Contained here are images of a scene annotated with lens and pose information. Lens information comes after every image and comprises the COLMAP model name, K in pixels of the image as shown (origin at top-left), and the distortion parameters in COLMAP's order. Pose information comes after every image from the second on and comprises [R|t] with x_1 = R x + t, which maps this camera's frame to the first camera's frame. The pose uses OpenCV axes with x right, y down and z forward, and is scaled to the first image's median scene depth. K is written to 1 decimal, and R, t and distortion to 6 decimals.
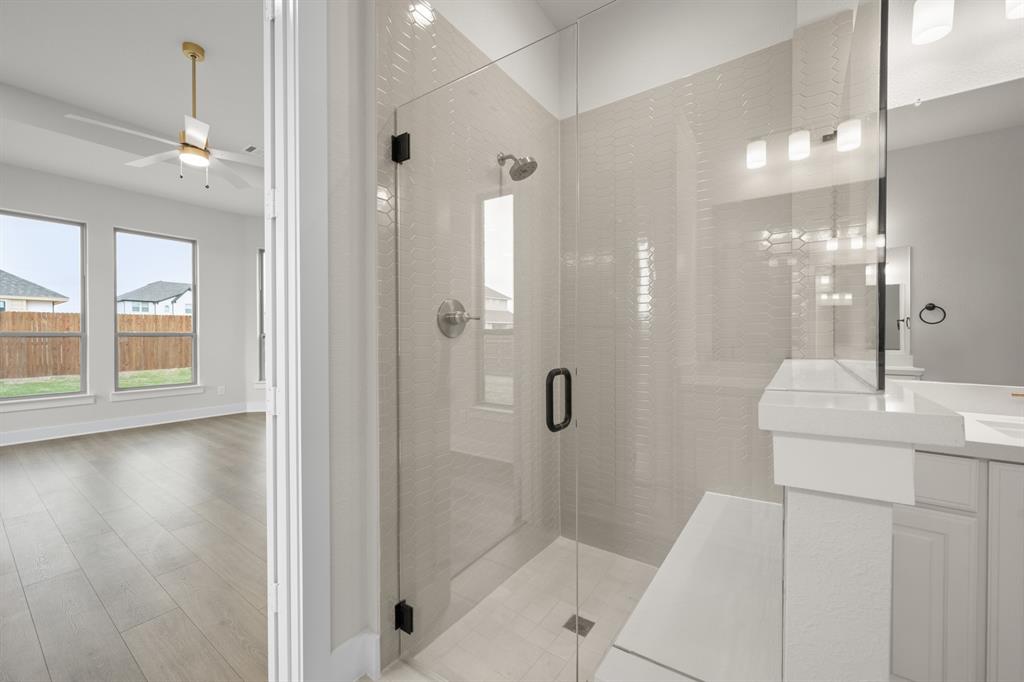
lens RADIAL K [[403.0, 0, 517.0], [0, 403.0, 339.0], [0, 0, 1]] dist [0.002025, 0.000020]
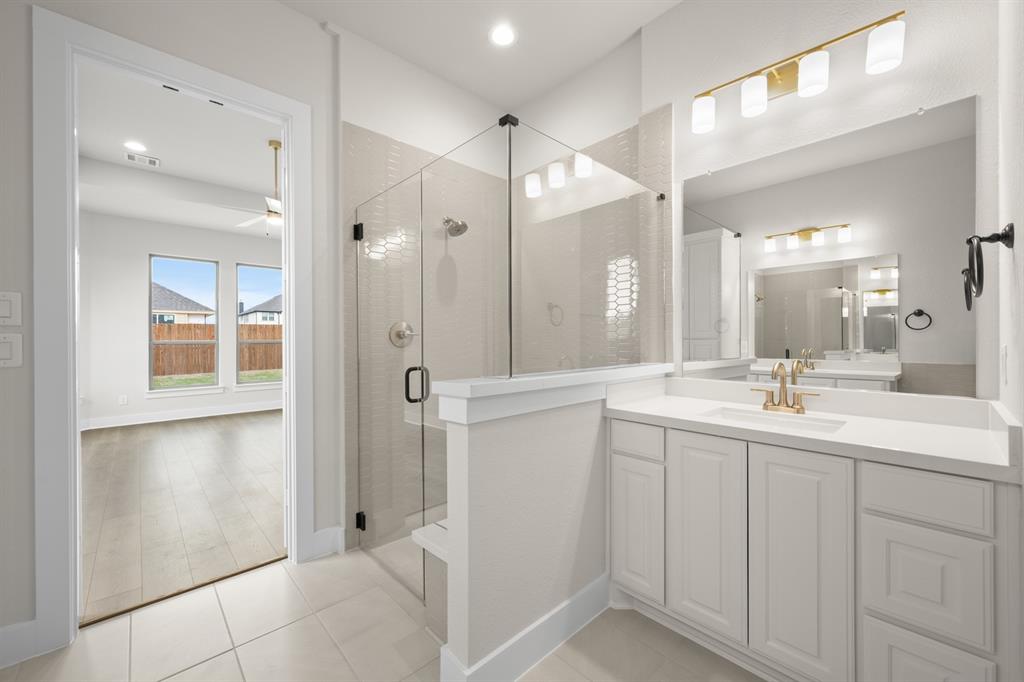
lens RADIAL K [[403.0, 0, 517.0], [0, 403.0, 339.0], [0, 0, 1]] dist [0.002025, 0.000020]
pose [[0.980018, -0.004896, -0.198850, 0.250677], [0.003069, 0.999950, -0.009494, -0.008258], [0.198887, 0.008694, 0.979984, -0.177293]]
